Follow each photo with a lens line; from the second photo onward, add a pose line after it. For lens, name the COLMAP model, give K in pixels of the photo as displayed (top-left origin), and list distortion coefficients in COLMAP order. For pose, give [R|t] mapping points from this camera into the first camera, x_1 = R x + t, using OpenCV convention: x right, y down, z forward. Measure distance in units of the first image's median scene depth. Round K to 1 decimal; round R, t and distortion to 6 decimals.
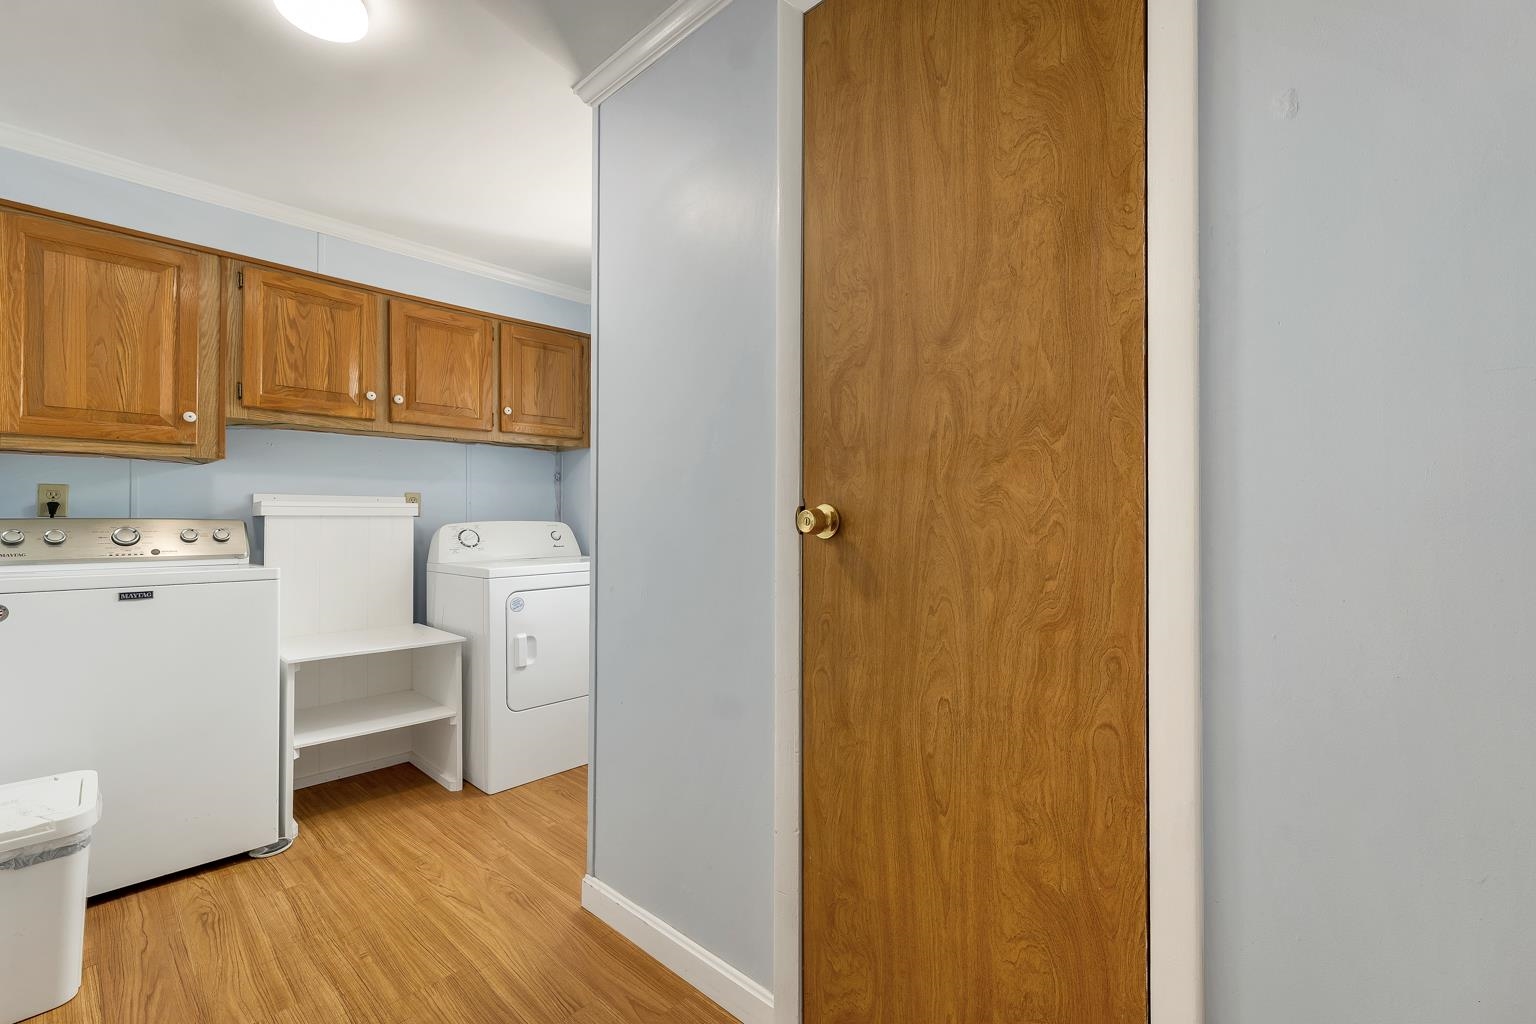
lens RADIAL K [[634.5, 0, 757.9], [0, 634.5, 513.8], [0, 0, 1]] dist [0.001276, -0.000164]
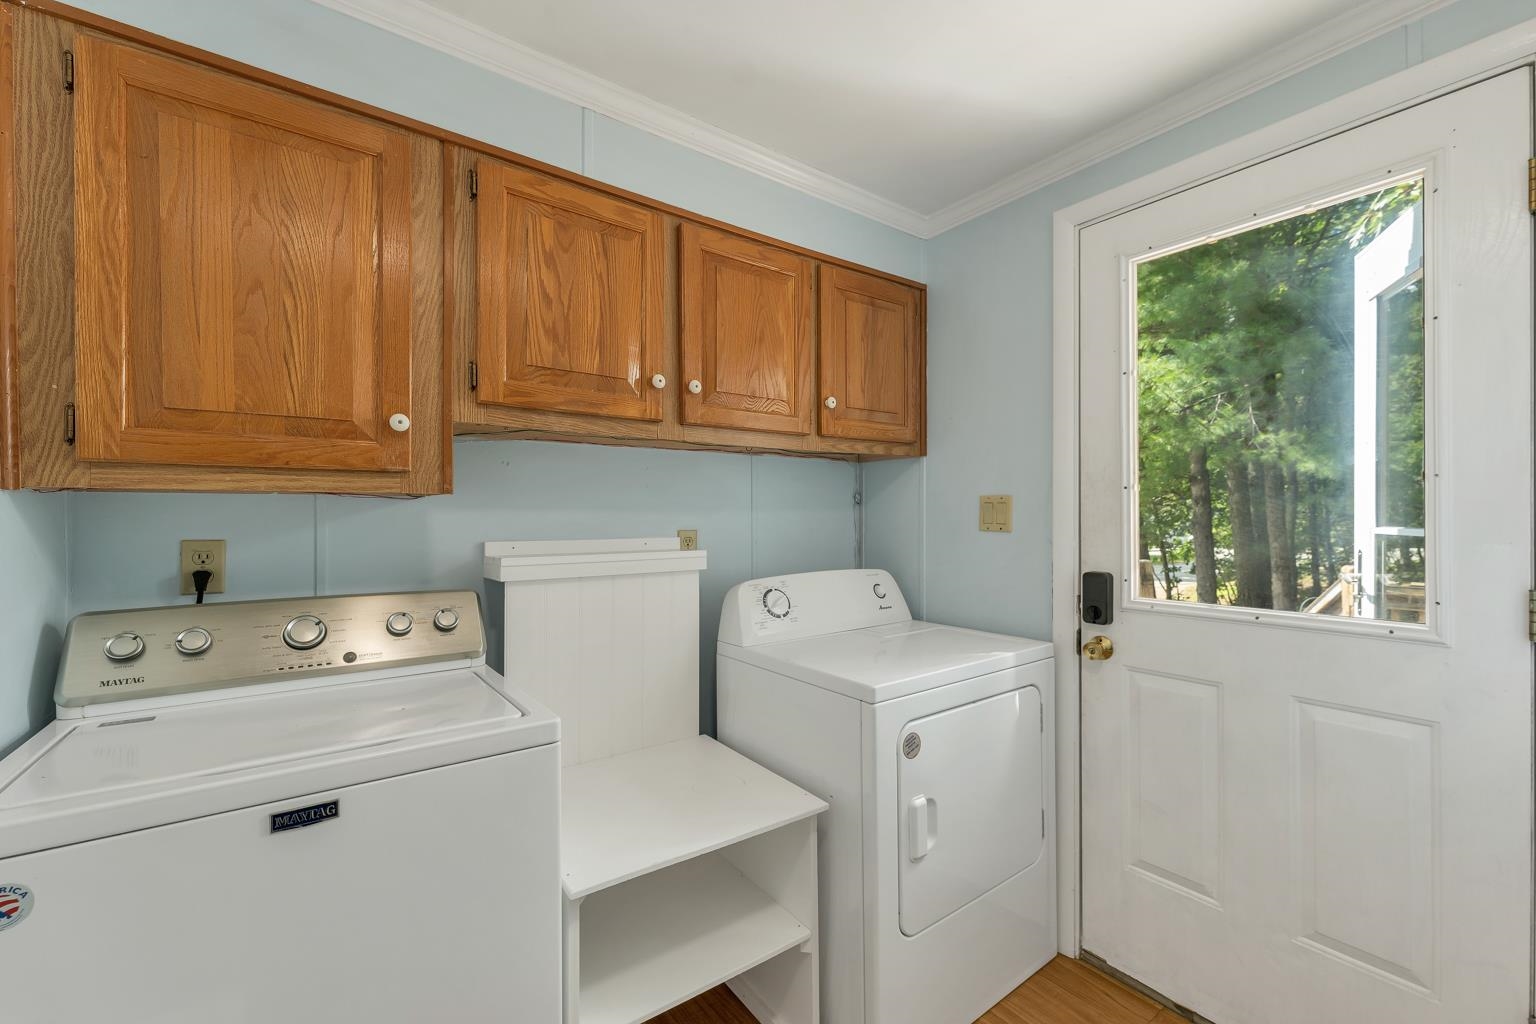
lens RADIAL K [[634.5, 0, 776.1], [0, 634.5, 519.7], [0, 0, 1]] dist [0.001276, -0.000164]
pose [[0.983371, 0.000627, -0.181607, -0.441705], [0.001494, 0.999932, 0.011543, -0.069139], [0.181602, -0.011623, 0.983303, 0.481903]]
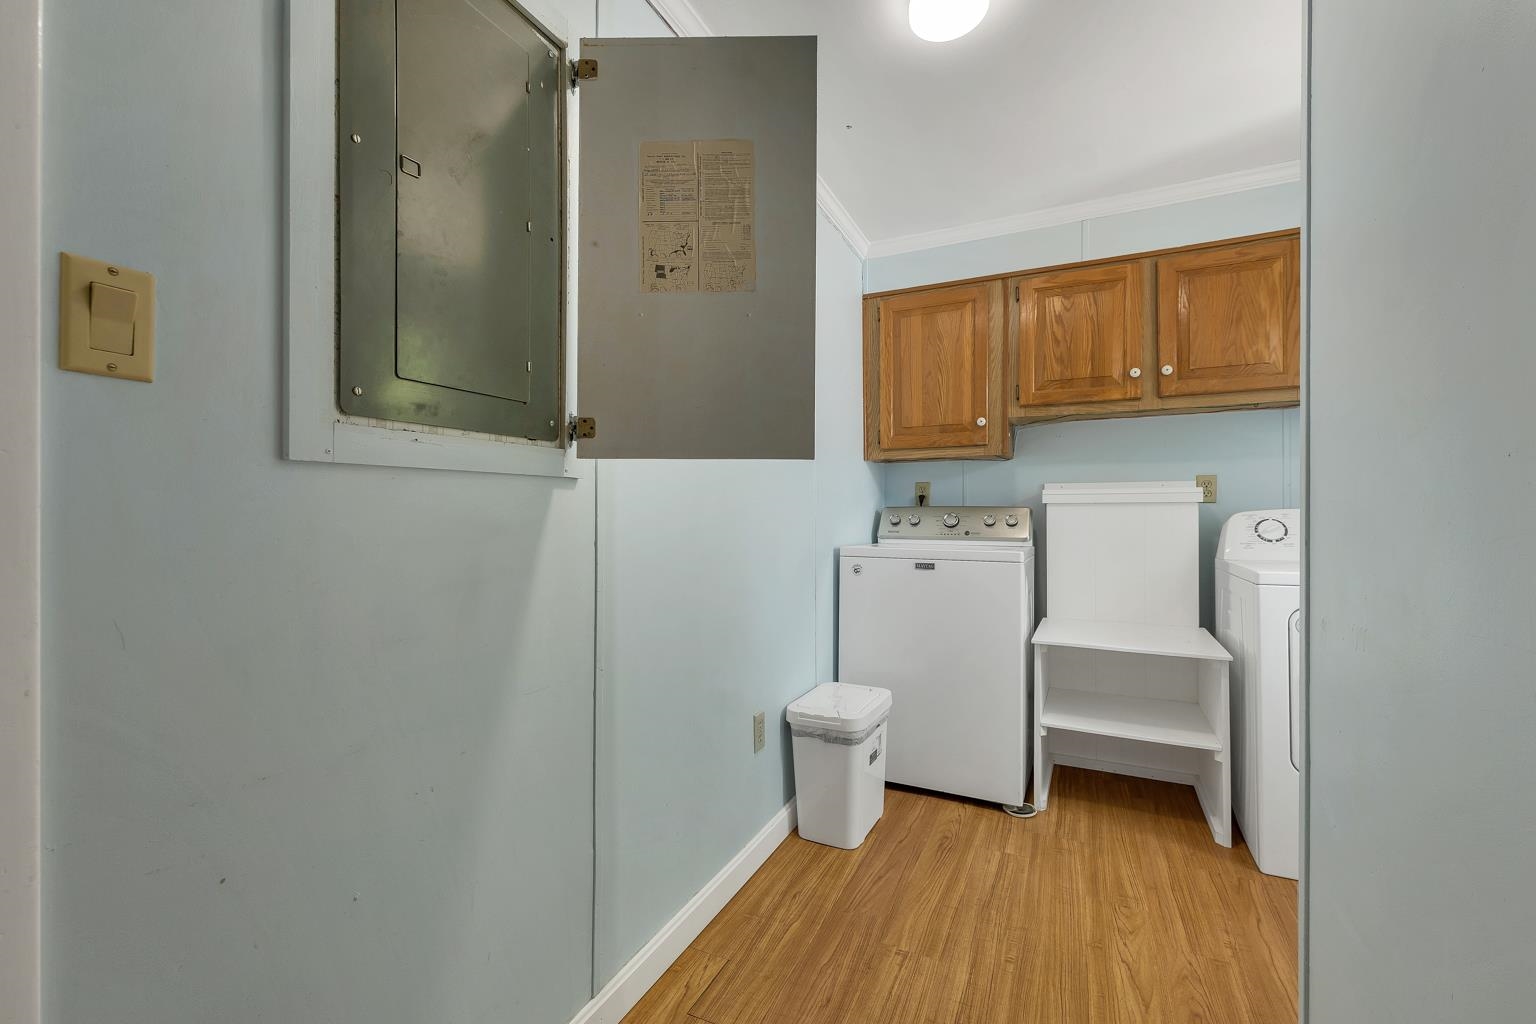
lens RADIAL K [[634.5, 0, 779.2], [0, 634.5, 509.2], [0, 0, 1]] dist [0.001276, -0.000164]
pose [[0.313847, 0.000379, -0.949473, 0.119311], [0.012032, 0.999918, 0.004377, 0.002766], [0.949397, -0.012798, 0.313817, 0.245265]]
